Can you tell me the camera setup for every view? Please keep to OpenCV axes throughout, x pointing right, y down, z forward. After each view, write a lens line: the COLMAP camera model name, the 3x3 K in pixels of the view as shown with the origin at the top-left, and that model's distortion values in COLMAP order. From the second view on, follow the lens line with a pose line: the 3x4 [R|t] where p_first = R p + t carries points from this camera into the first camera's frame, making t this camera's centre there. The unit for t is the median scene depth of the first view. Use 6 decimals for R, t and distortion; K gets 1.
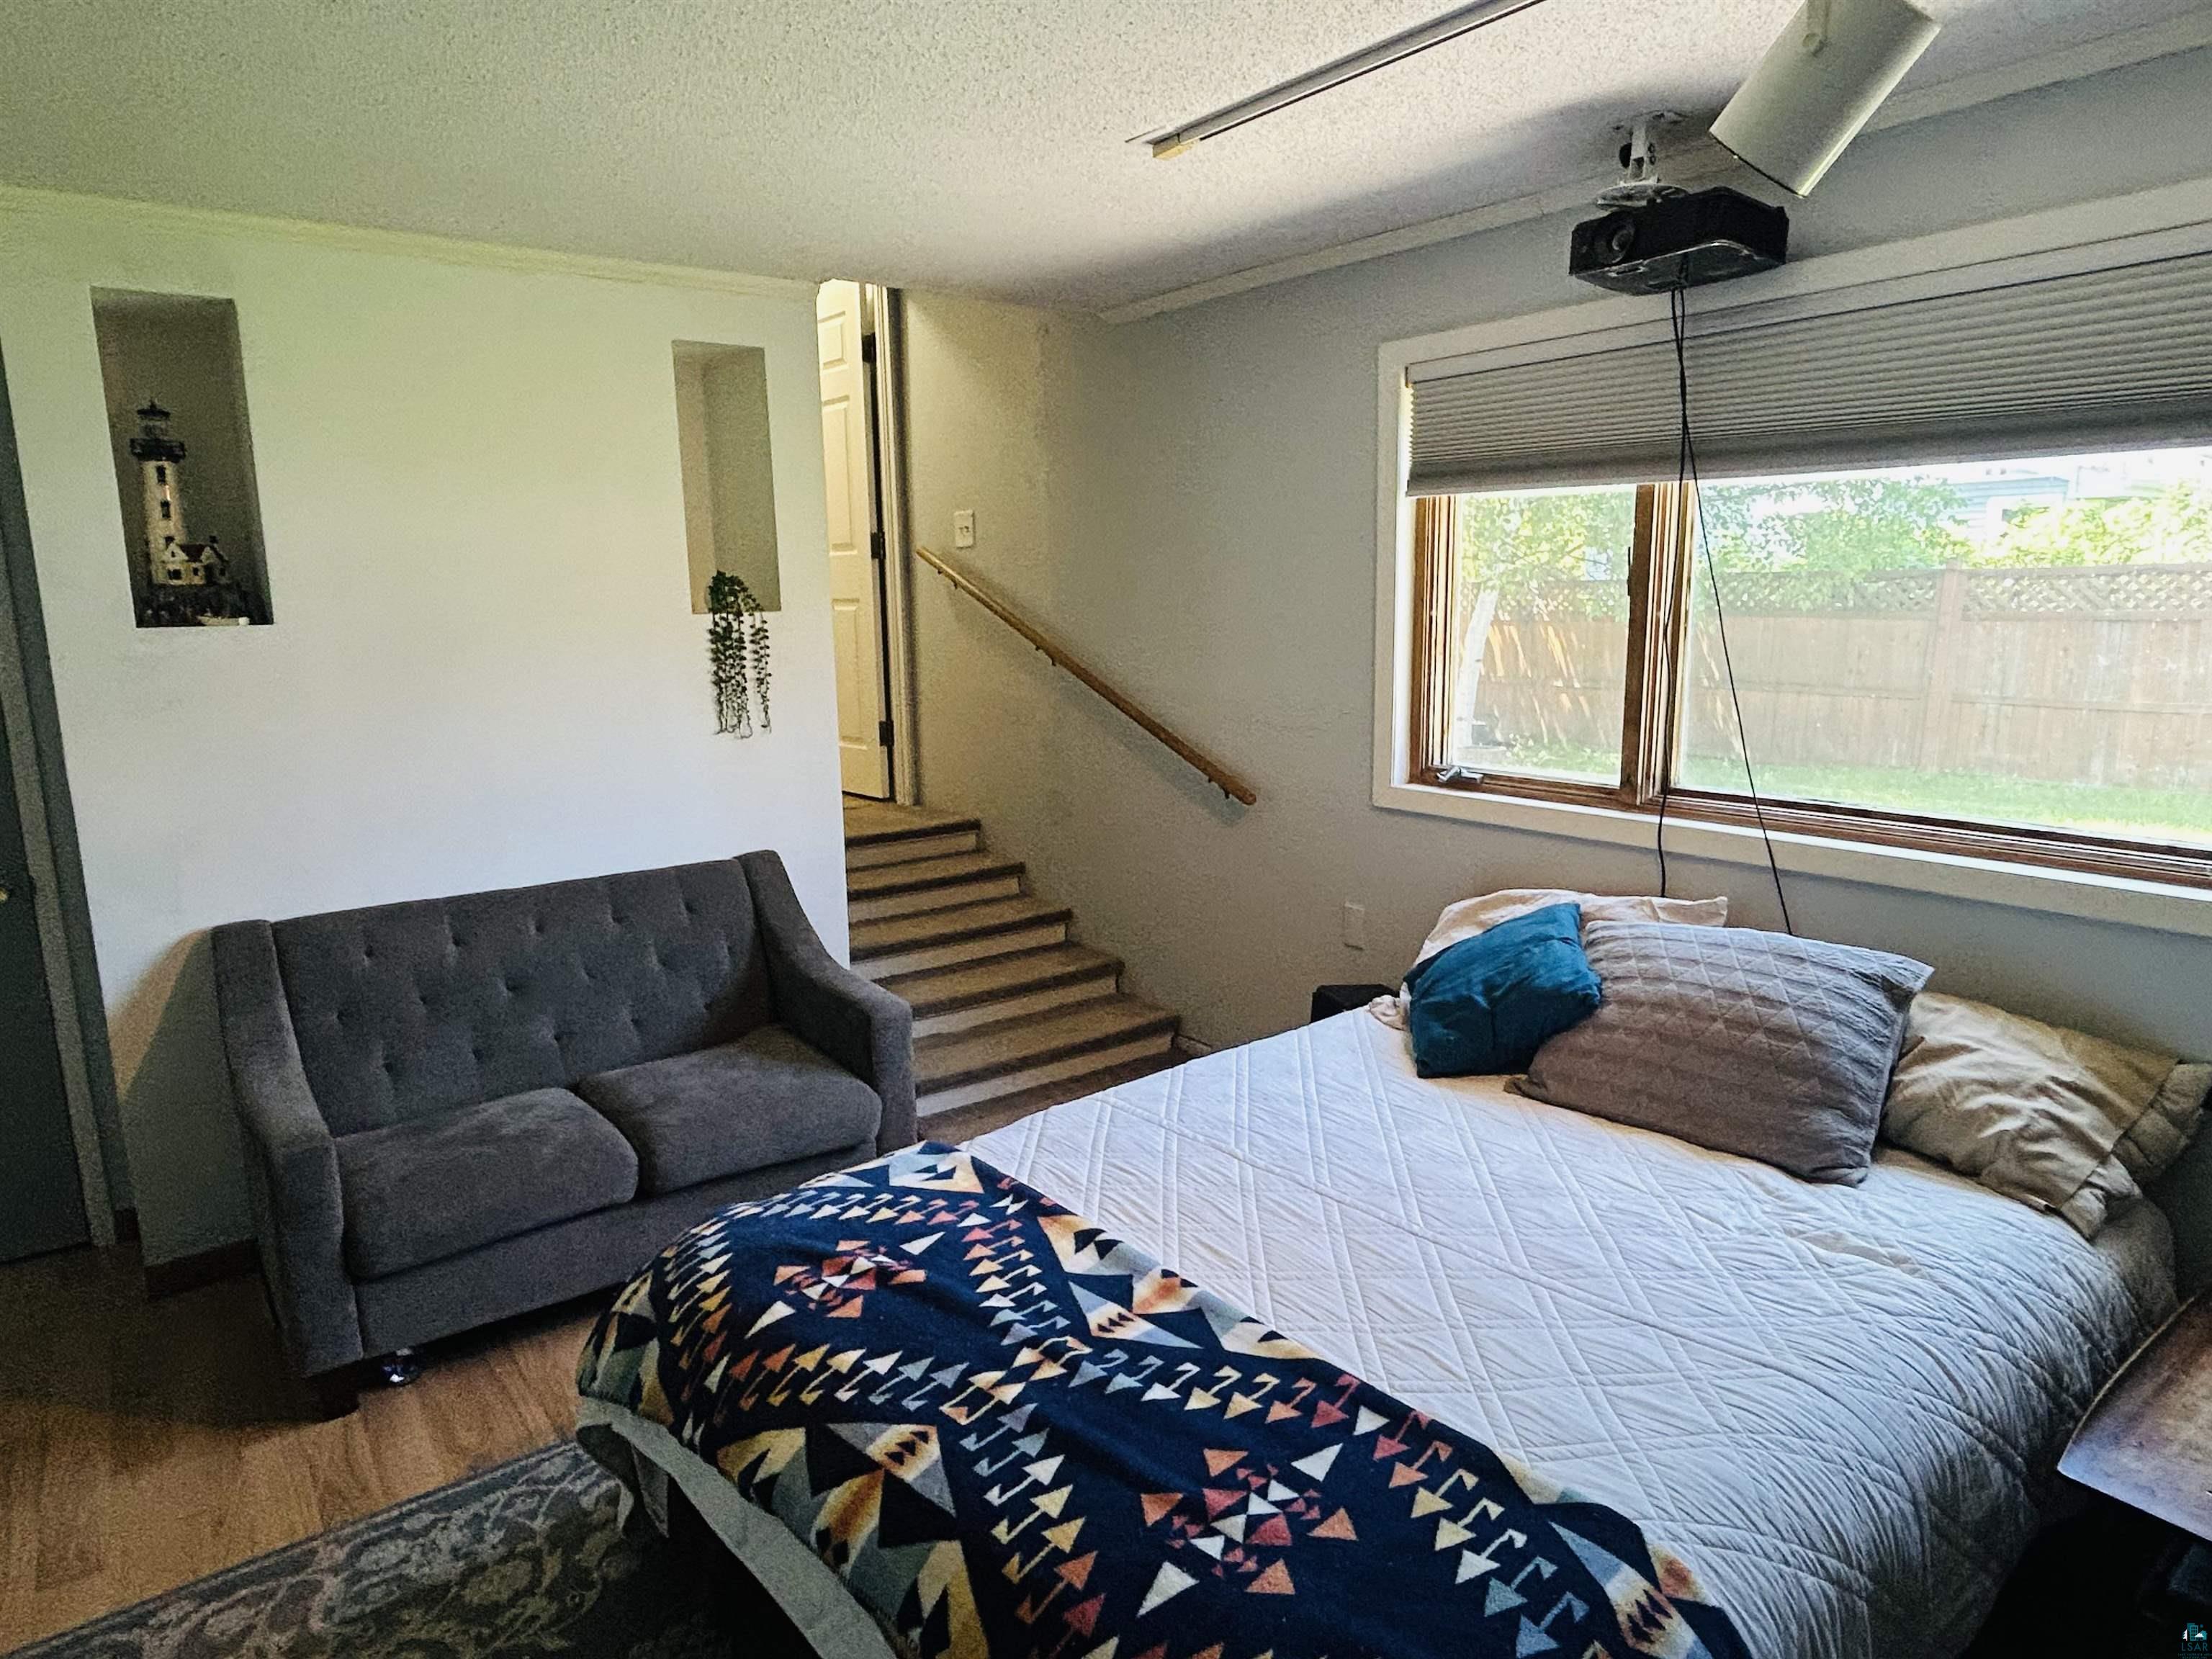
lens RADIAL K [[1384.6, 0, 1109.9], [0, 1384.6, 833.9], [0, 0, 1]] dist [-0.001104, -0.003299]
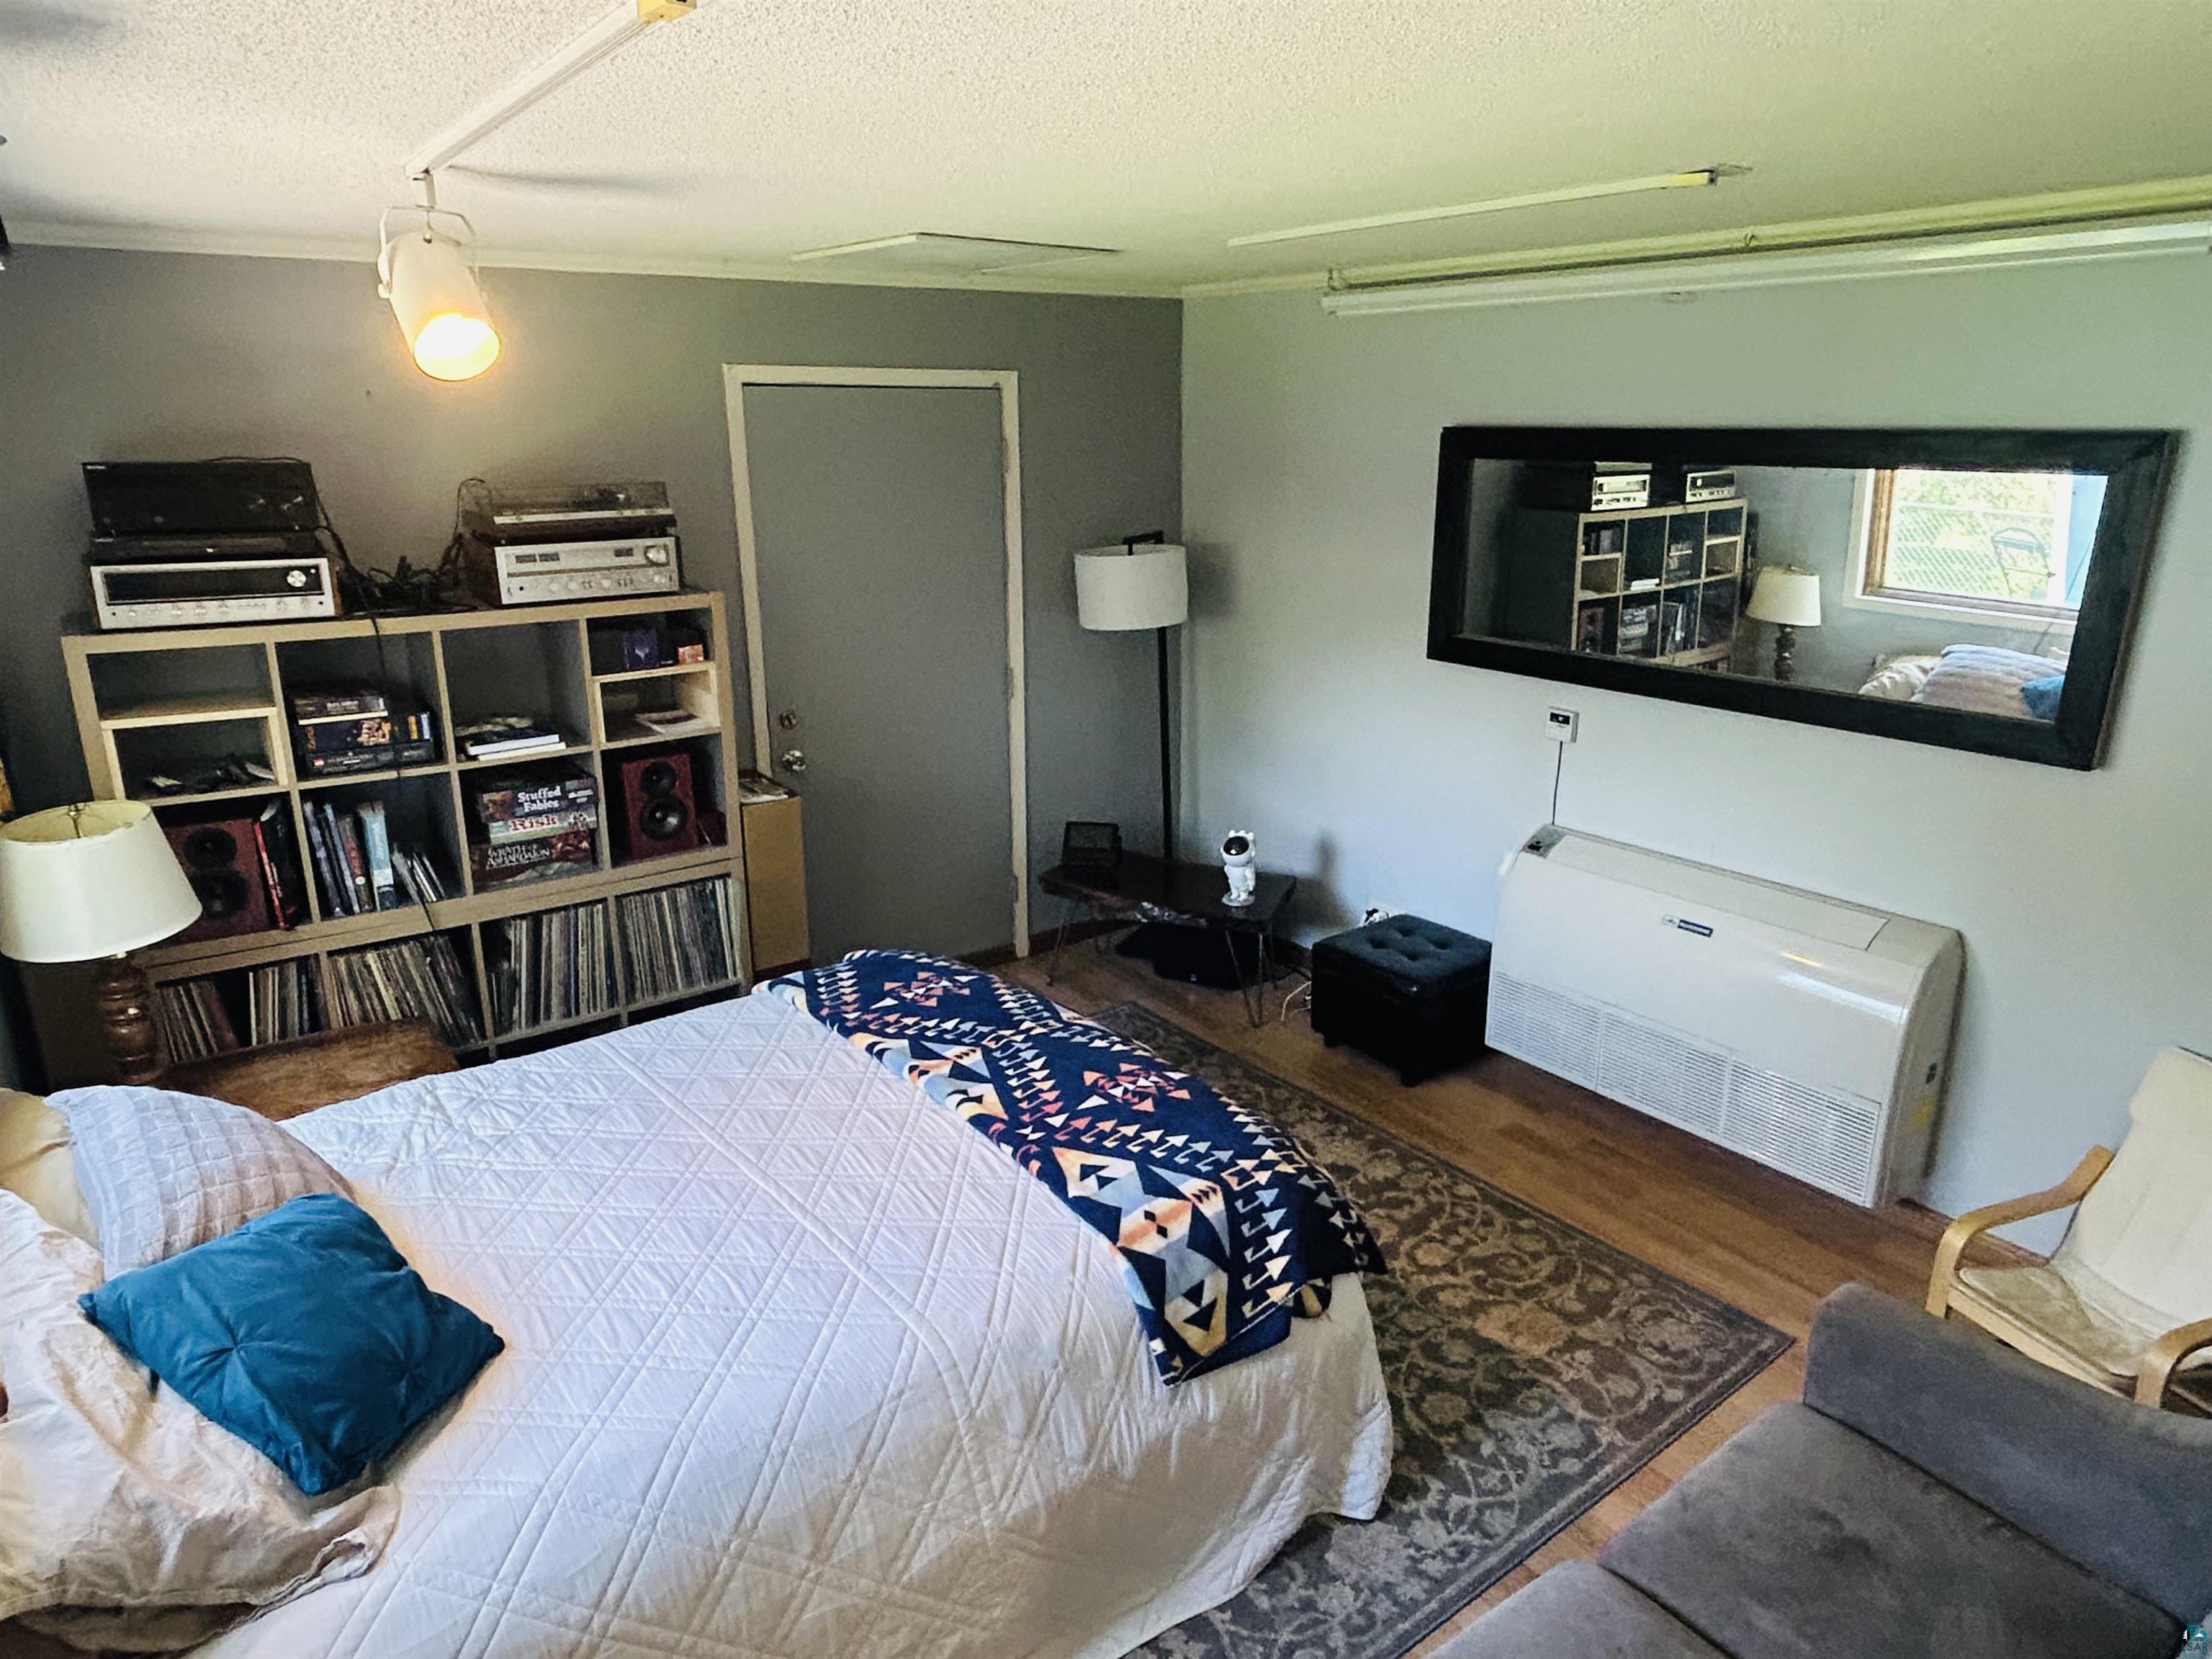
lens RADIAL K [[1384.6, 0, 1105.2], [0, 1384.6, 827.2], [0, 0, 1]] dist [-0.001104, -0.003299]
pose [[-0.999849, 0.014683, 0.009319, -0.168311], [0.017304, 0.893274, 0.449179, -0.587247], [-0.001729, 0.449272, -0.893393, 2.151870]]
